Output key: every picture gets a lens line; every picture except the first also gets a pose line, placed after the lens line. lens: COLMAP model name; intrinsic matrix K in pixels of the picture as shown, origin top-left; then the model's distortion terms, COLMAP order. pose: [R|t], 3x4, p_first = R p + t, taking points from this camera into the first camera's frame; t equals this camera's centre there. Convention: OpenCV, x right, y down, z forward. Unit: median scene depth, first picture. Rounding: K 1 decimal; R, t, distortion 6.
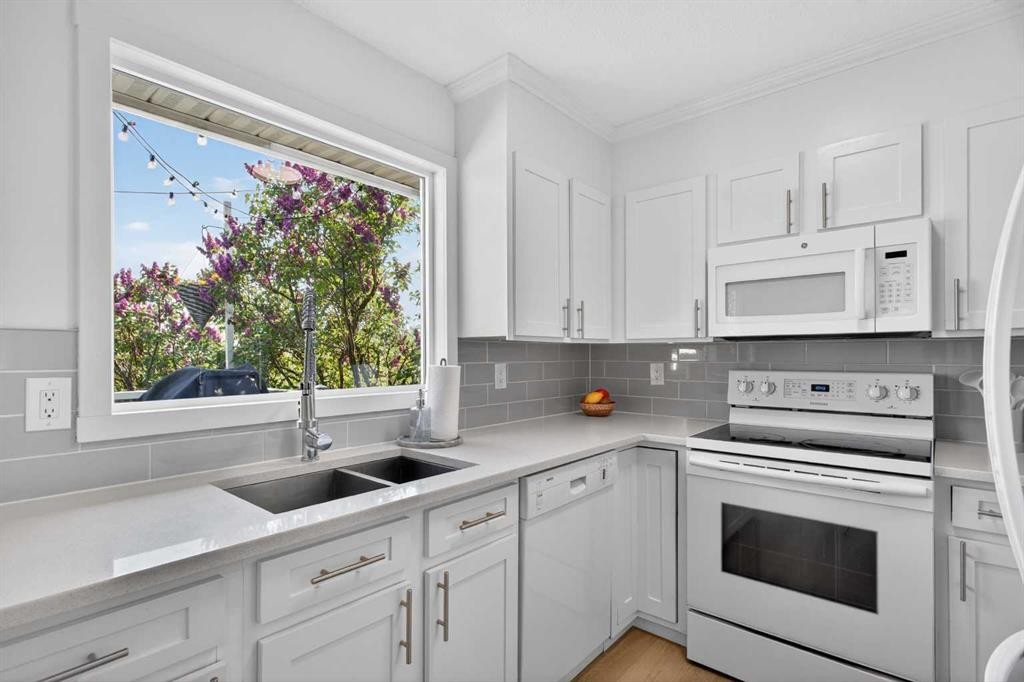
lens RADIAL K [[496.3, 0, 509.8], [0, 496.3, 354.0], [0, 0, 1]] dist [0.003516, 0.000421]
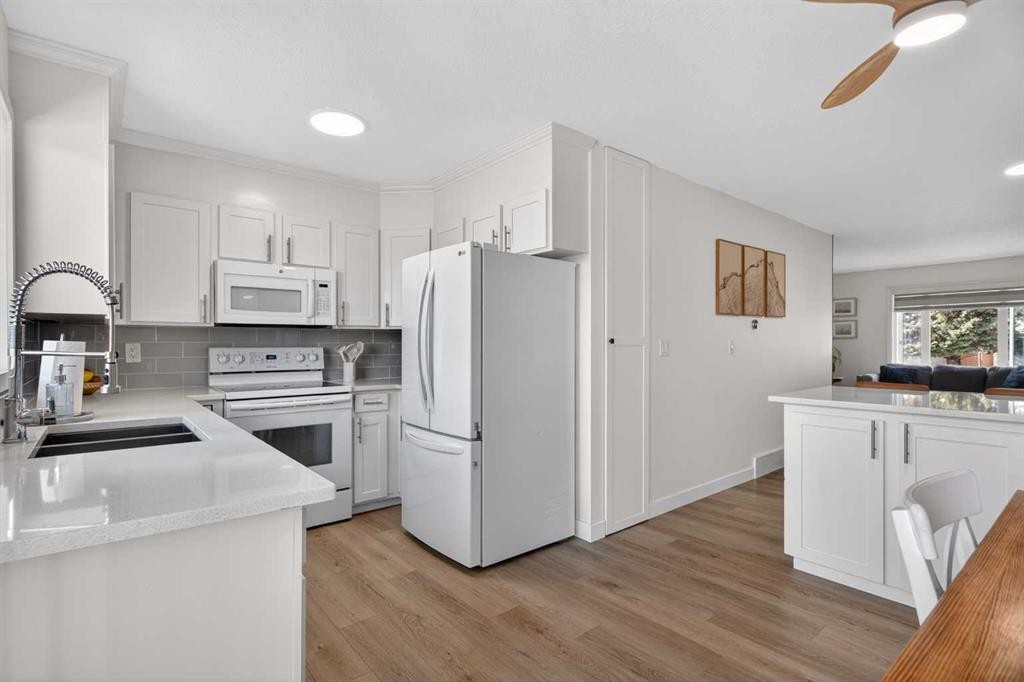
lens RADIAL K [[488.9, 0, 500.3], [0, 488.9, 342.4], [0, 0, 1]] dist [0.003849, 0.001237]
pose [[0.174583, 0.003786, 0.984635, -0.916979], [-0.000783, 0.999993, -0.003706, 0.028206], [-0.984642, -0.000124, 0.174585, -0.023050]]
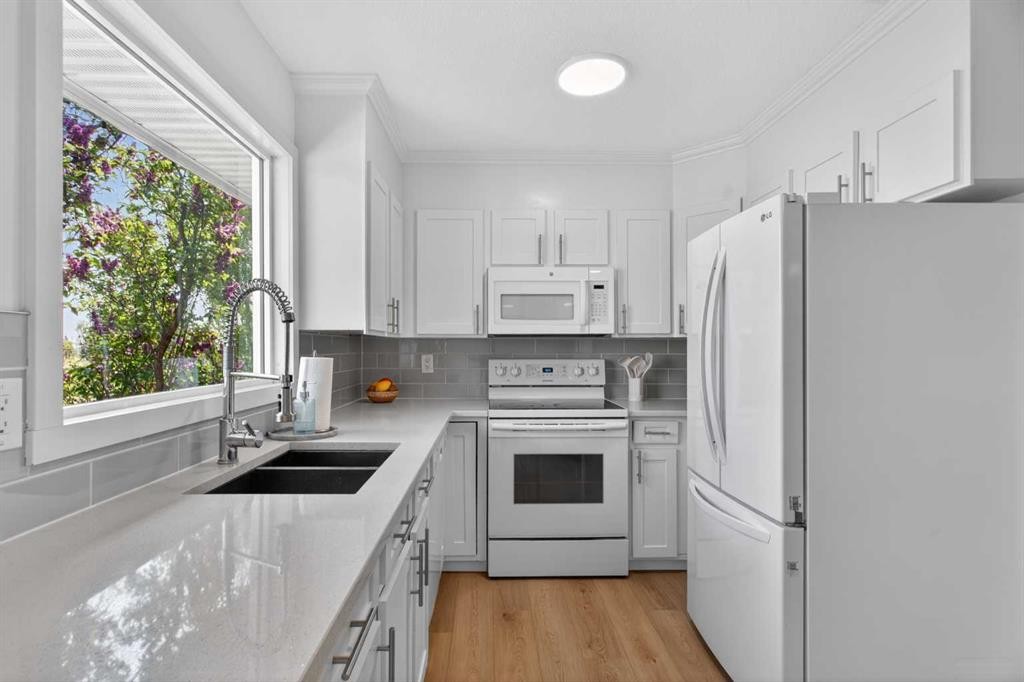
lens RADIAL K [[498.4, 0, 503.8], [0, 498.4, 344.6], [0, 0, 1]] dist [0.007312, 0.001483]
pose [[0.741656, 0.005933, 0.670754, -0.518176], [-0.002645, 0.999979, -0.005921, 0.001967], [-0.670775, 0.002617, 0.741656, -0.013267]]
